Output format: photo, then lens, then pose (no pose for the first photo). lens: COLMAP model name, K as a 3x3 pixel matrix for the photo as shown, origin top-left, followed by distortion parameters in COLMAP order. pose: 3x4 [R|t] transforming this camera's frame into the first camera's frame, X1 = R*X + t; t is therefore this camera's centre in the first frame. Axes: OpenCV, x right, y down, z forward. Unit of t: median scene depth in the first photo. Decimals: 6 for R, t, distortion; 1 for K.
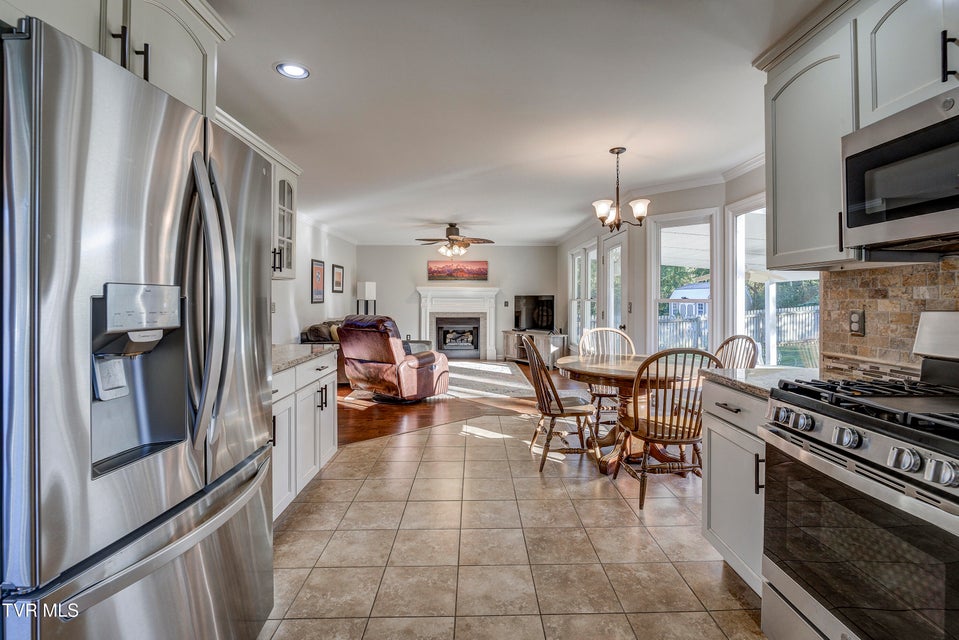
lens RADIAL K [[453.1, 0, 484.0], [0, 453.1, 301.2], [0, 0, 1]] dist [-0.013857, -0.001101]
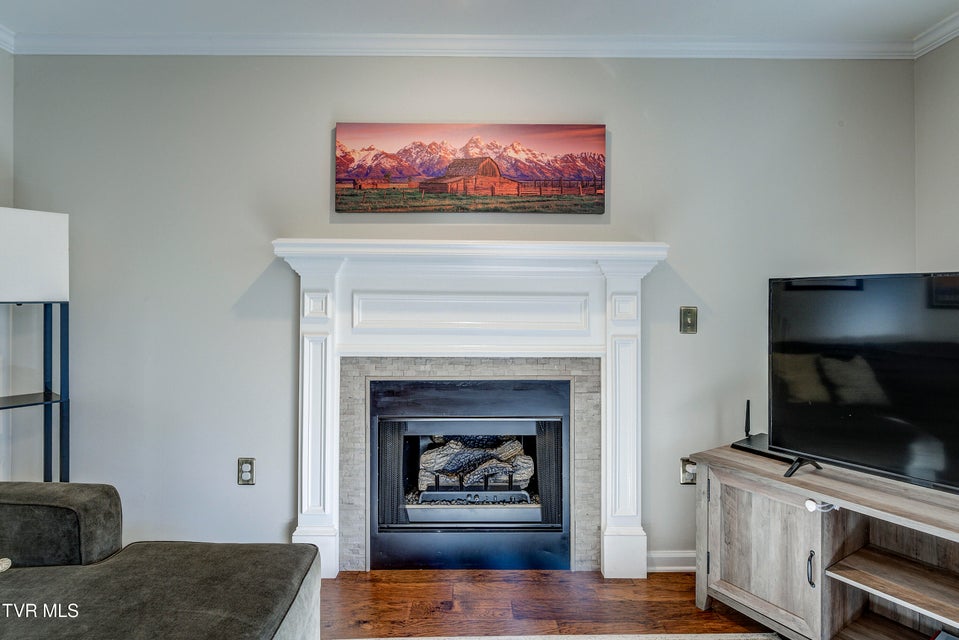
lens RADIAL K [[512.6, 0, 480.0], [0, 512.6, 317.6], [0, 0, 1]] dist [0.025089, -0.001468]
pose [[0.999894, 0.000986, -0.014504, -0.048730], [-0.000833, 0.999944, 0.010563, 0.002690], [0.014513, -0.010550, 0.999839, 0.748811]]
